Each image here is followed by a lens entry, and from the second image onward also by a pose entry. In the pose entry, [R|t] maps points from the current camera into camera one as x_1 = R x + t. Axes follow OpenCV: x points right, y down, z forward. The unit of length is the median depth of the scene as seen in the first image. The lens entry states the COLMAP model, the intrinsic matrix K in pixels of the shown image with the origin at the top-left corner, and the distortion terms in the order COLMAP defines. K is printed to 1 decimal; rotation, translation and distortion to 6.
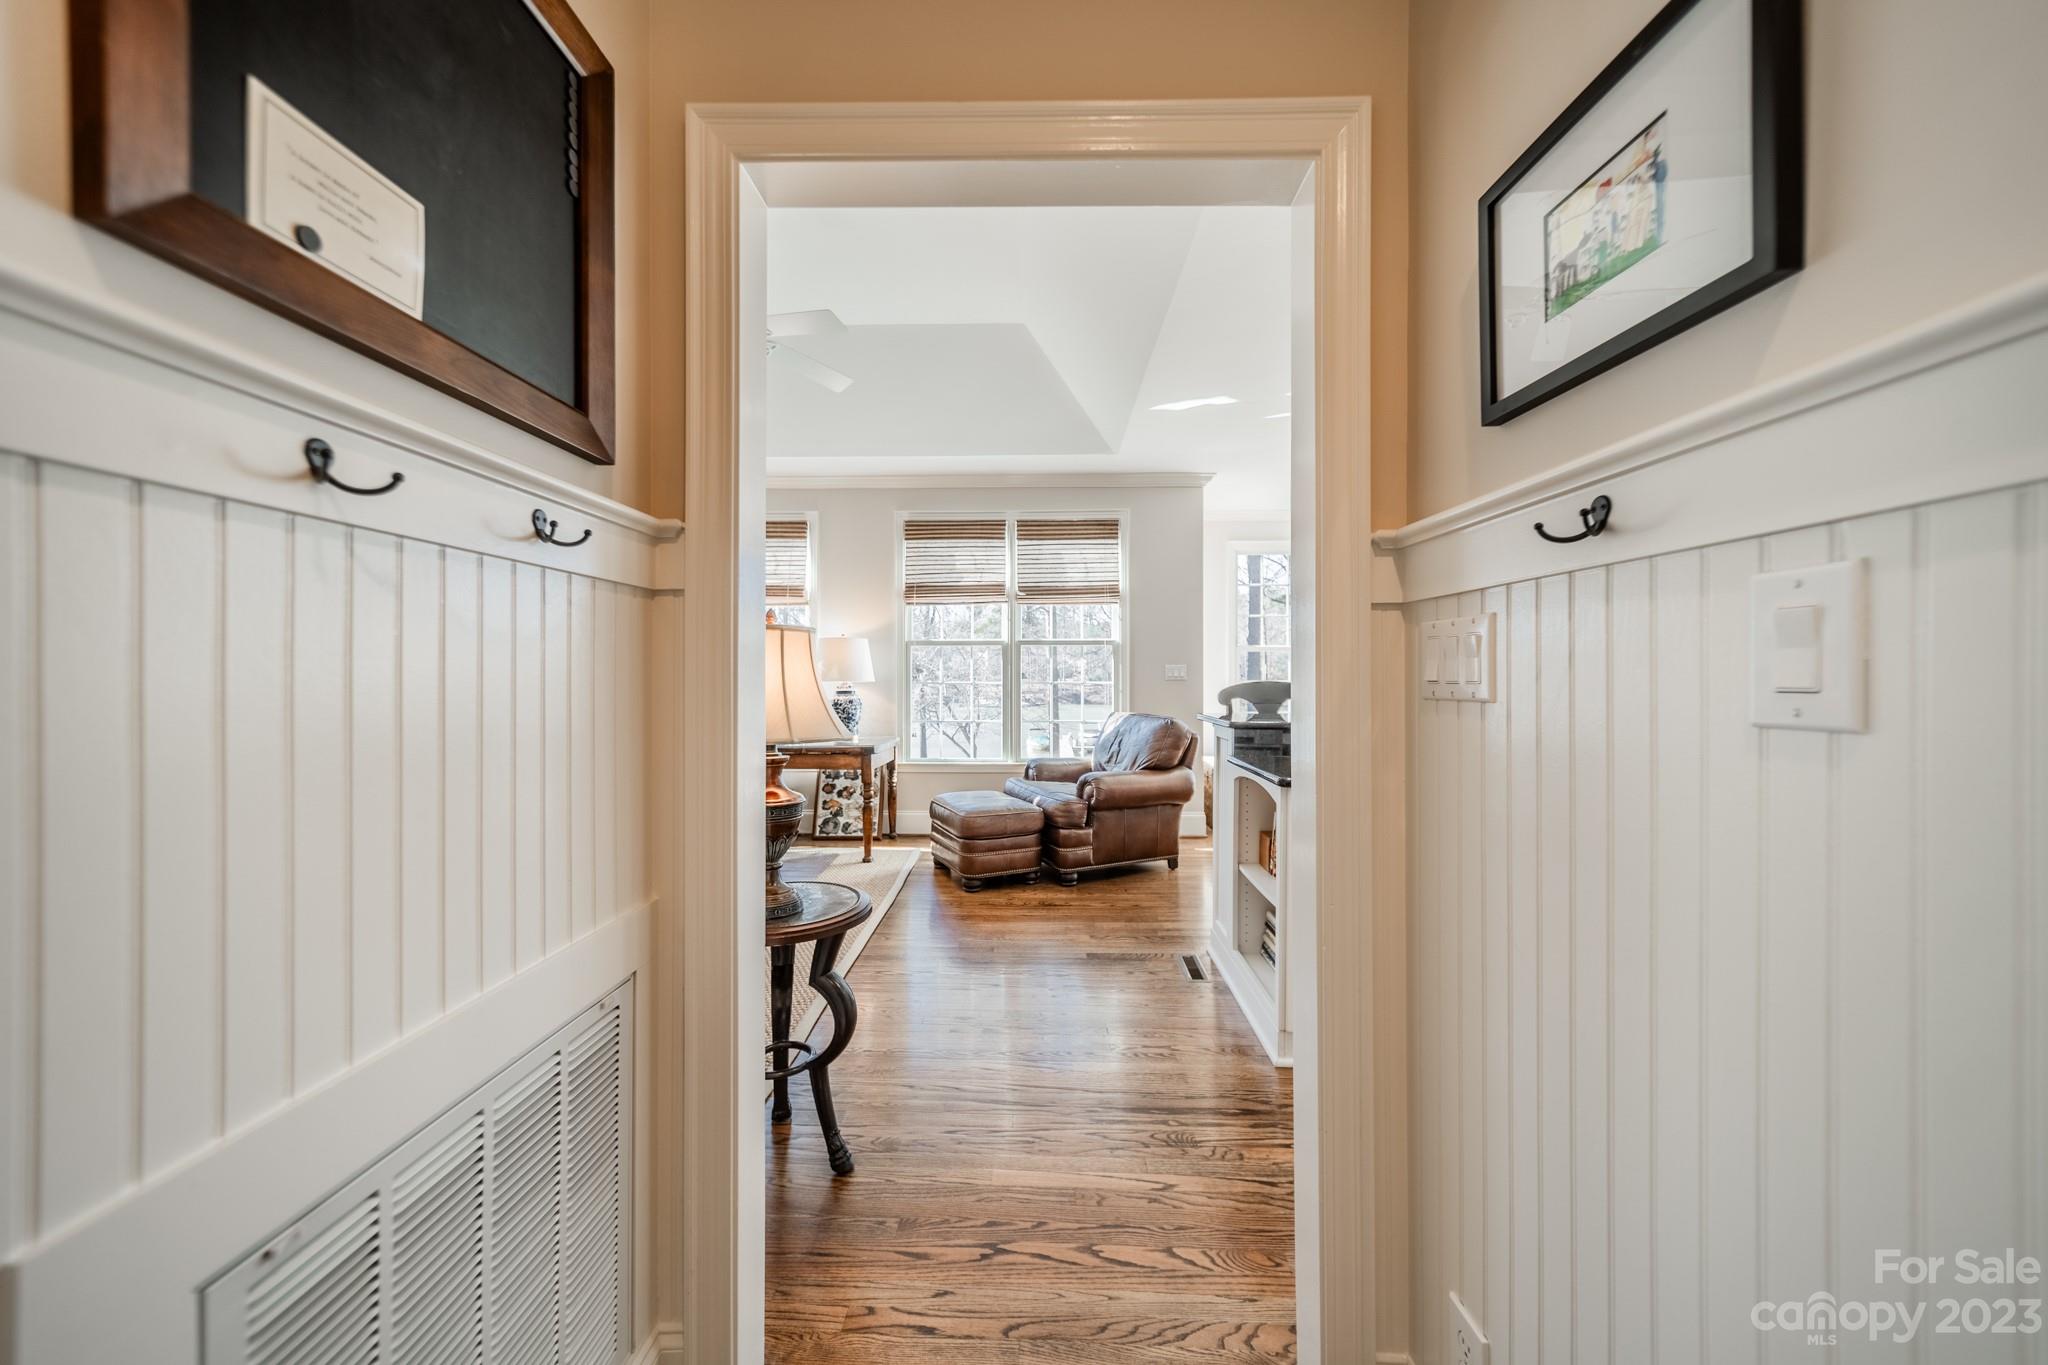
lens RADIAL K [[727.6, 0, 1038.6], [0, 727.6, 671.7], [0, 0, 1]] dist [0.005093, 0.000061]
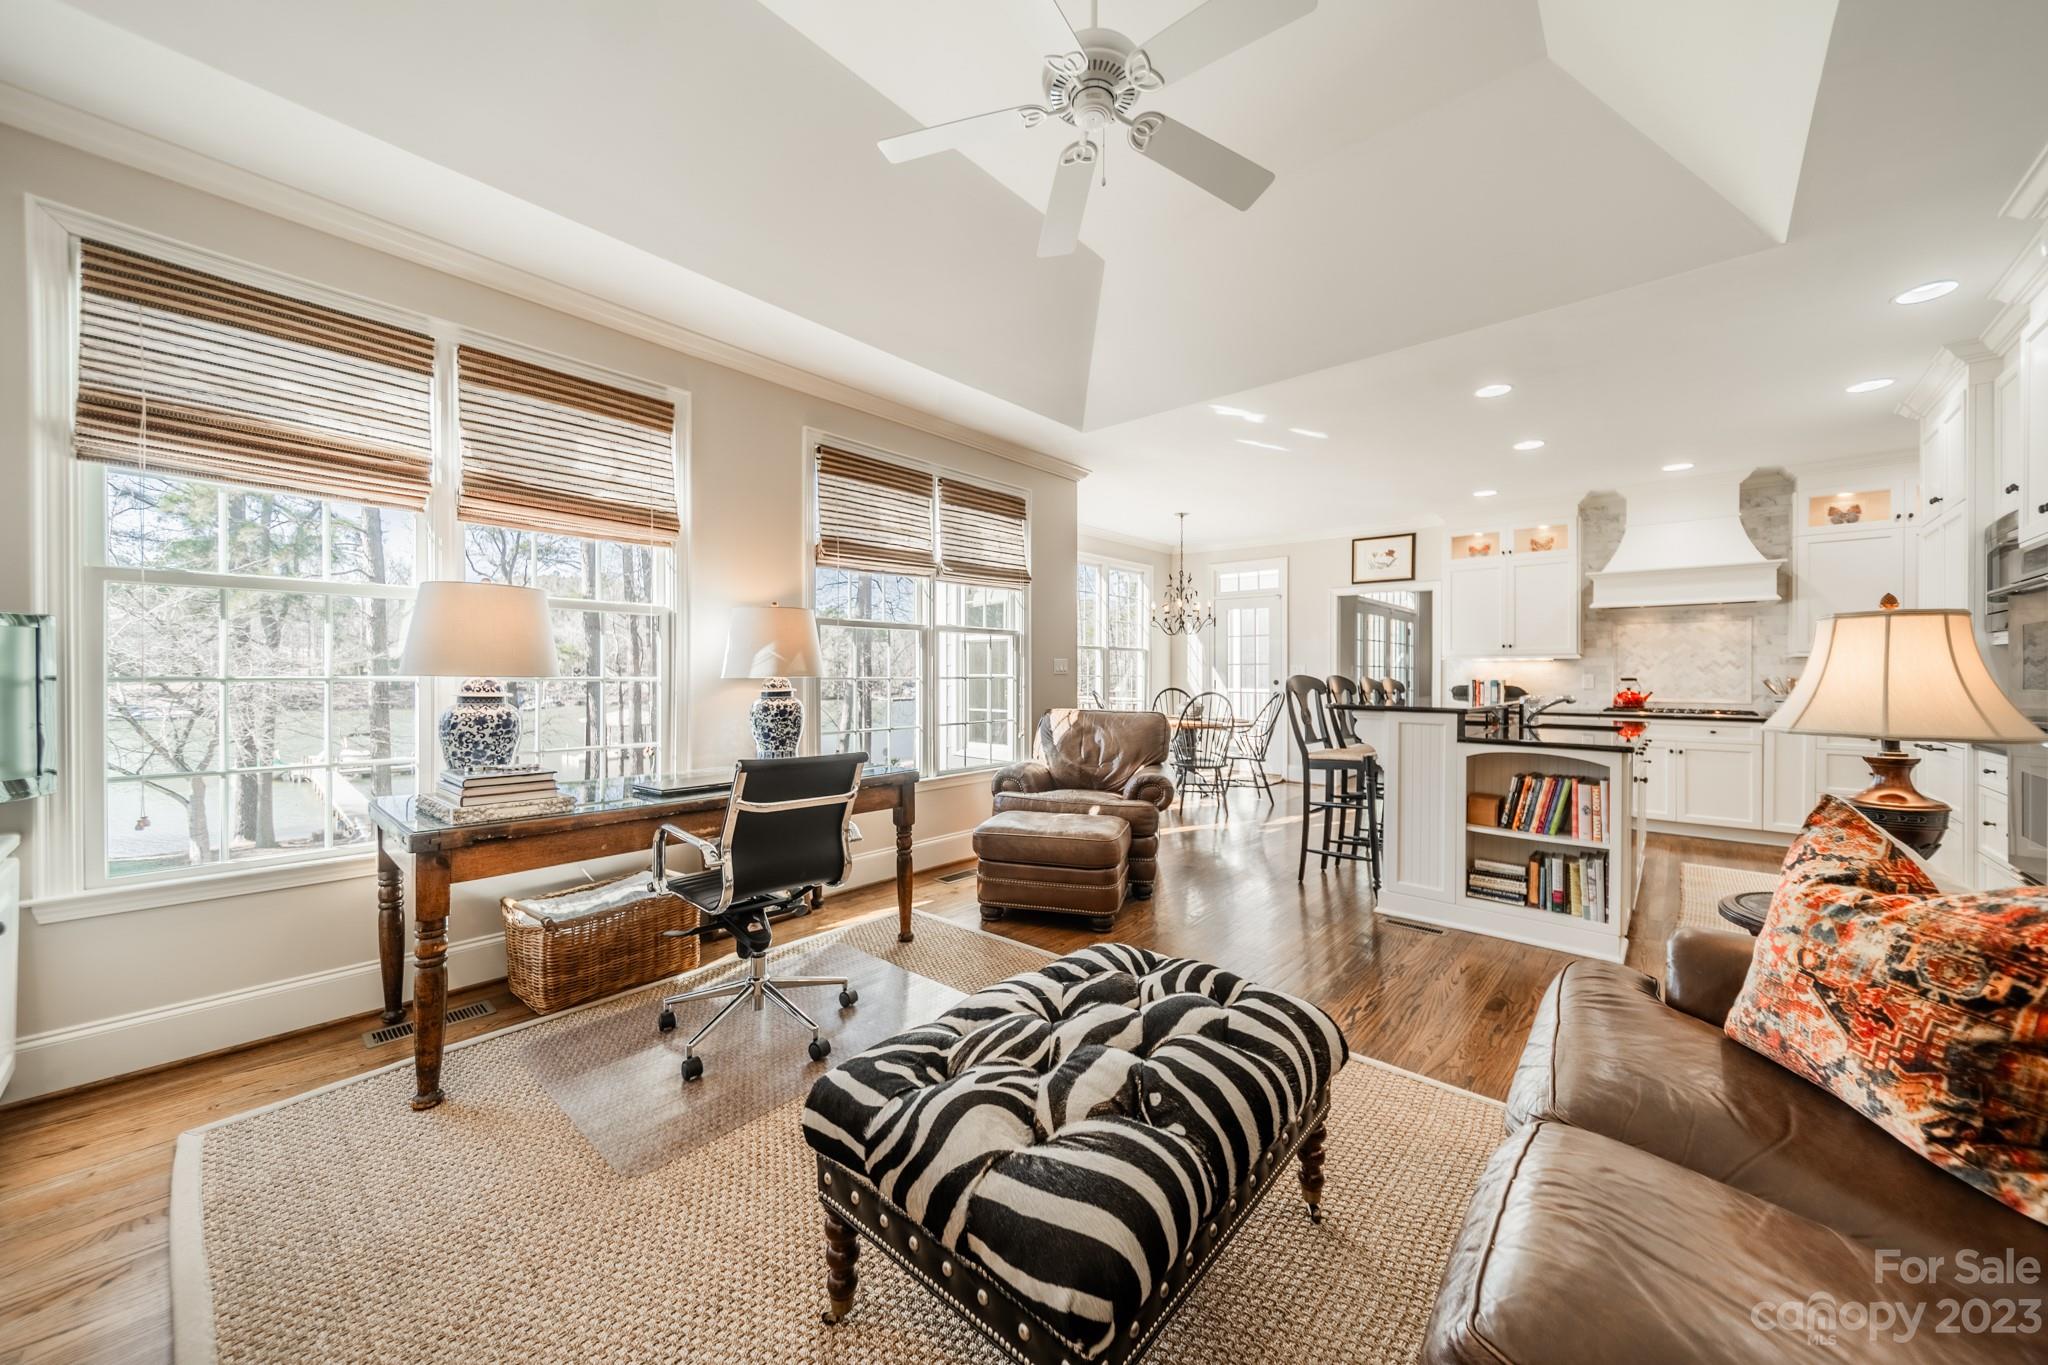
lens RADIAL K [[727.6, 0, 1007.5], [0, 727.6, 676.9], [0, 0, 1]] dist [0.005093, 0.000061]
pose [[0.653032, -0.003405, 0.757323, -0.725672], [-0.006108, 0.999934, 0.009762, 0.006816], [-0.757306, -0.011001, 0.652968, 0.506490]]
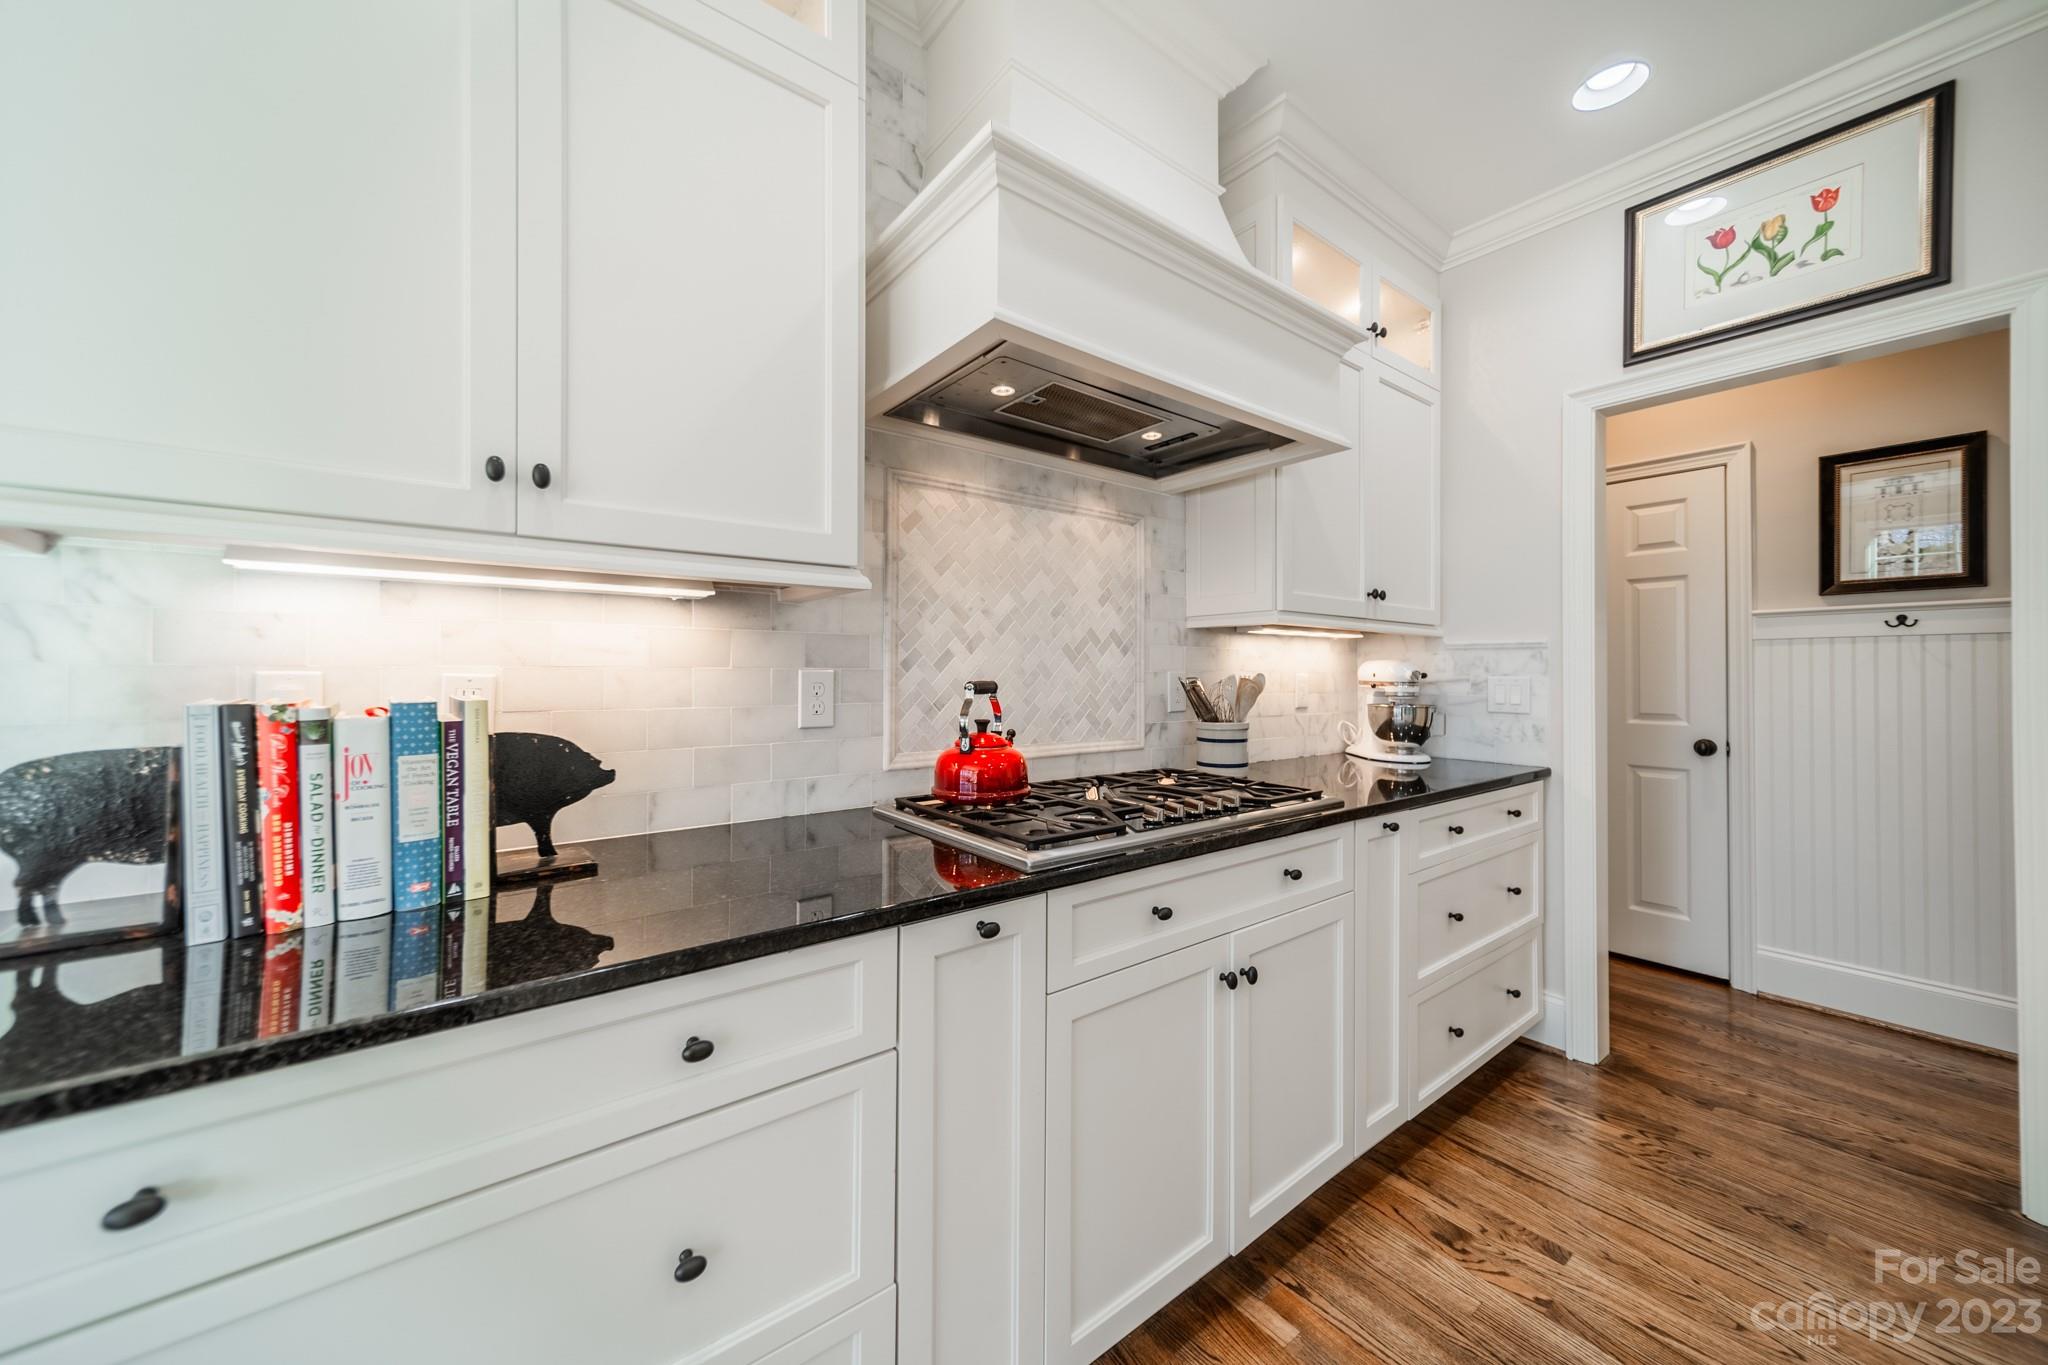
lens RADIAL K [[727.6, 0, 1017.6], [0, 727.6, 670.2], [0, 0, 1]] dist [0.005093, 0.000061]
pose [[-0.615135, -0.000100, 0.788422, 0.740816], [-0.011058, 0.999903, -0.008500, 0.011992], [-0.788344, -0.013947, -0.615076, 0.713290]]
